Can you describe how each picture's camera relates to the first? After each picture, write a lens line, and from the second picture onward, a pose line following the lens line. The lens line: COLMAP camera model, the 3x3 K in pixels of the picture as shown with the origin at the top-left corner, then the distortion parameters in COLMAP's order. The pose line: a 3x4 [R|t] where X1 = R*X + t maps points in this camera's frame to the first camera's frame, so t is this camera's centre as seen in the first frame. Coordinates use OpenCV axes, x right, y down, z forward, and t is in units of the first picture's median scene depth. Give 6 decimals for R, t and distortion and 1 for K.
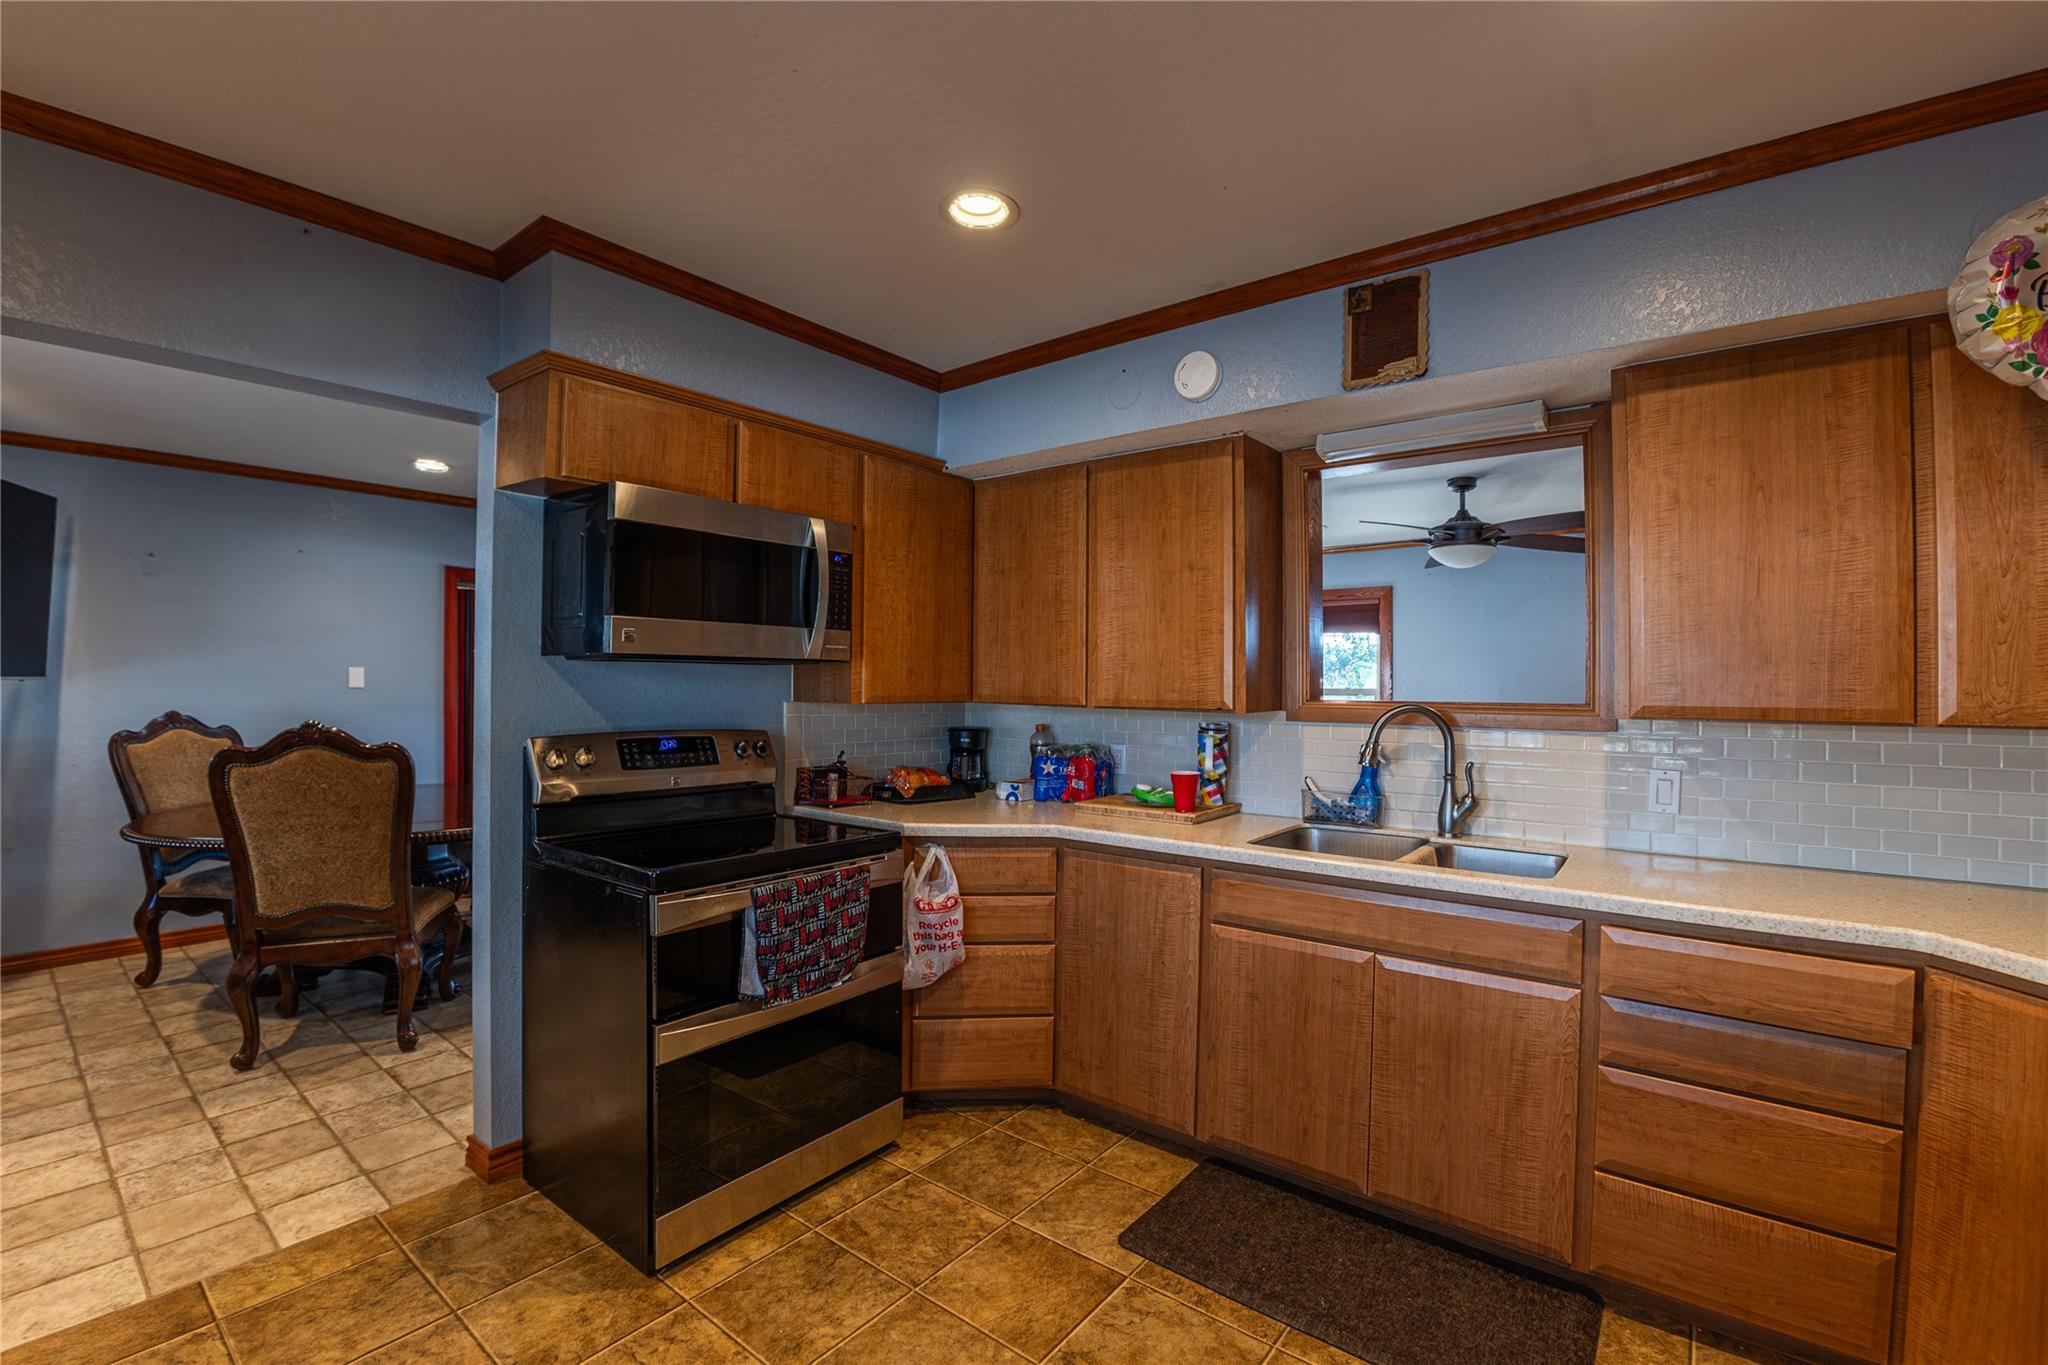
lens RADIAL K [[950.0, 0, 1024.0], [0, 950.0, 682.5], [0, 0, 1]] dist [-0.001429, -0.000246]
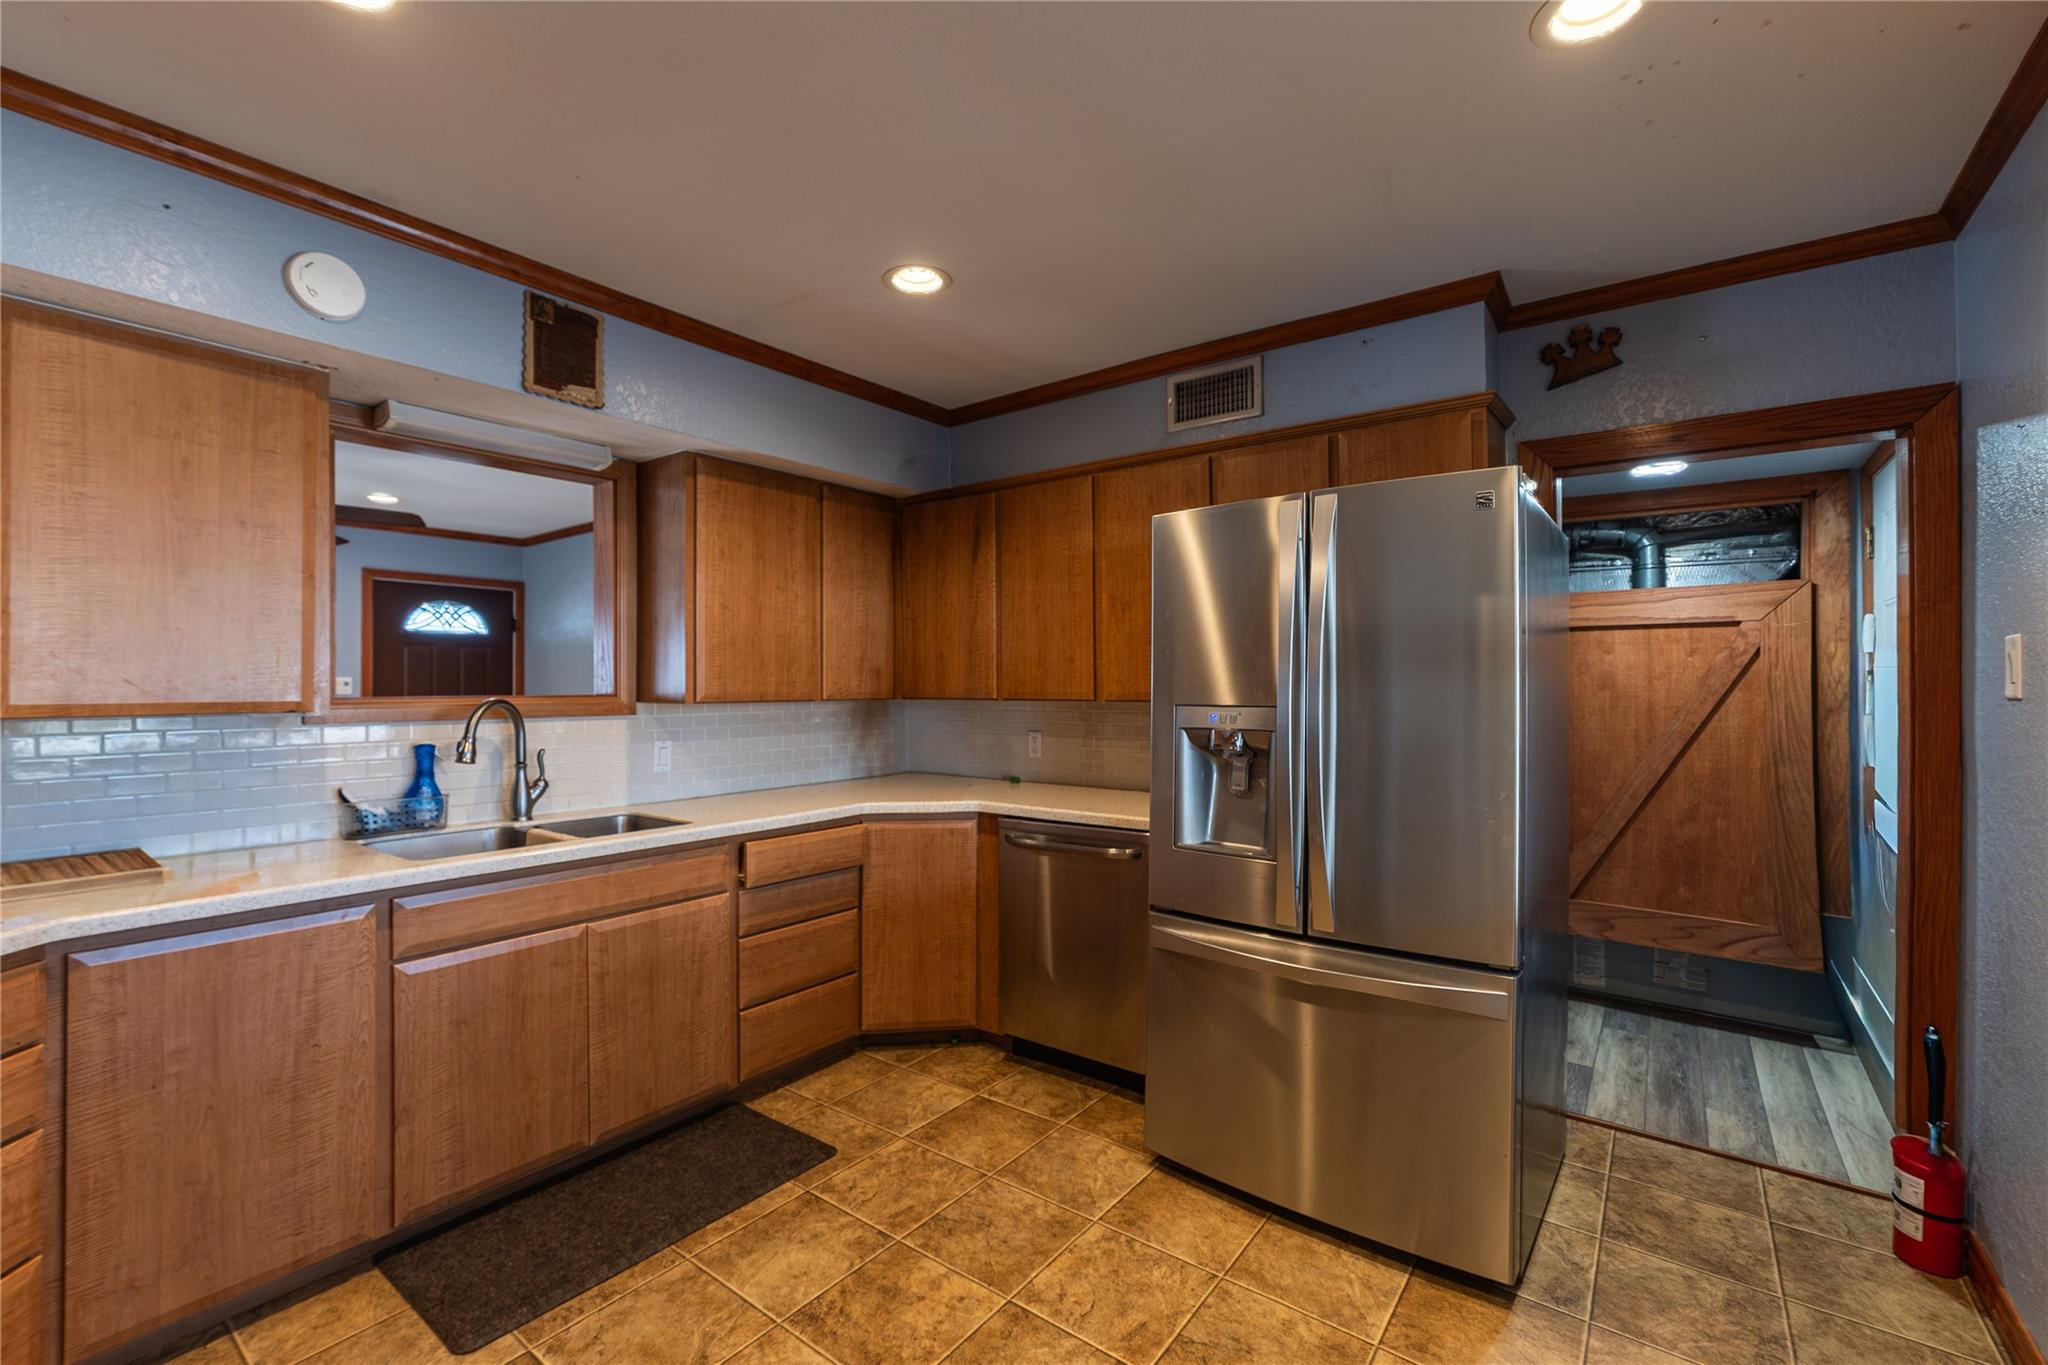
lens RADIAL K [[872.2, 0, 1024.0], [0, 872.2, 682.5], [0, 0, 1]] dist [-0.001193, 0.013656]
pose [[0.002678, -0.008063, 0.999964, -0.620800], [-0.000810, 0.999967, 0.008065, -0.002553], [-0.999996, -0.000831, 0.002671, 0.478912]]
